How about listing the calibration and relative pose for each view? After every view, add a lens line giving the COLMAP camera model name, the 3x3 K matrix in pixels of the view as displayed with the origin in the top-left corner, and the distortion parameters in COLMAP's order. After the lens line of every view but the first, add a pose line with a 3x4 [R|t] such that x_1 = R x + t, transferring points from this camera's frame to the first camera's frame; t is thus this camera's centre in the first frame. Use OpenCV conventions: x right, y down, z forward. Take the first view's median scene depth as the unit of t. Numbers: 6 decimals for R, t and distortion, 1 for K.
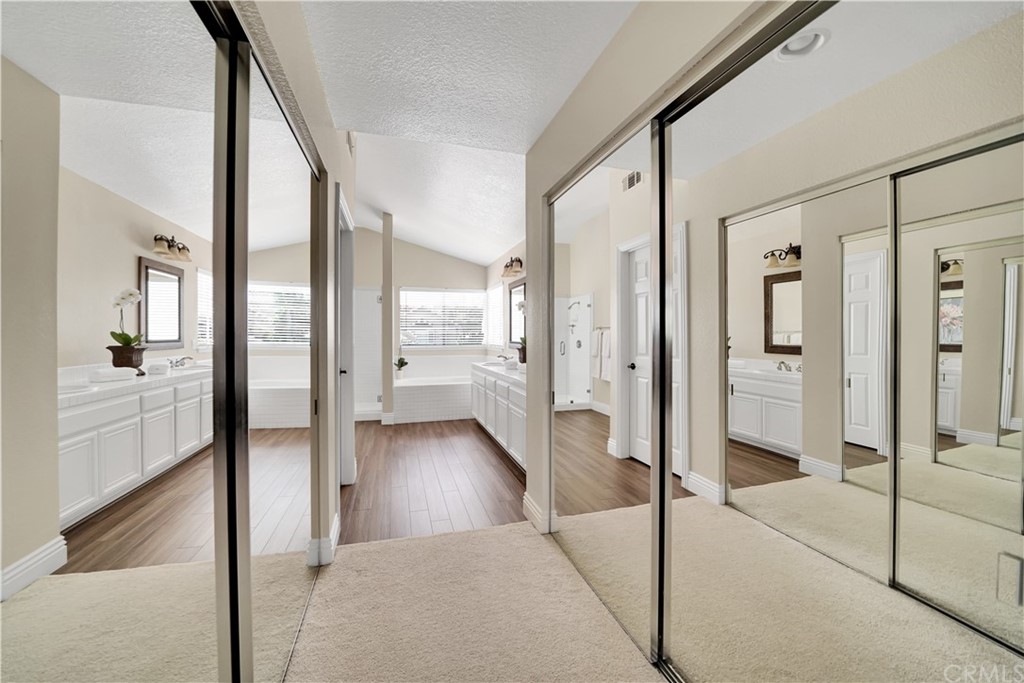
lens RADIAL K [[356.4, 0, 509.6], [0, 356.4, 338.9], [0, 0, 1]] dist [-0.017892, 0.000945]
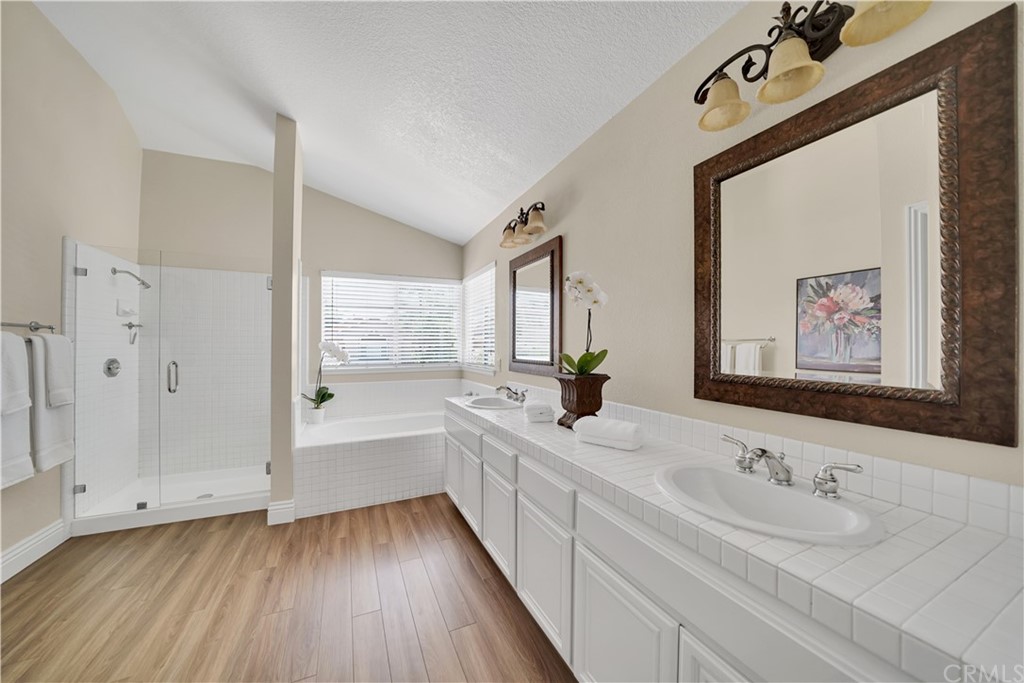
lens RADIAL K [[356.4, 0, 511.2], [0, 356.4, 346.1], [0, 0, 1]] dist [-0.017892, 0.000945]
pose [[0.992125, 0.003353, 0.125207, -0.074397], [-0.001120, 0.999839, -0.017898, -0.005875], [-0.125247, 0.017617, 0.991969, 0.436630]]
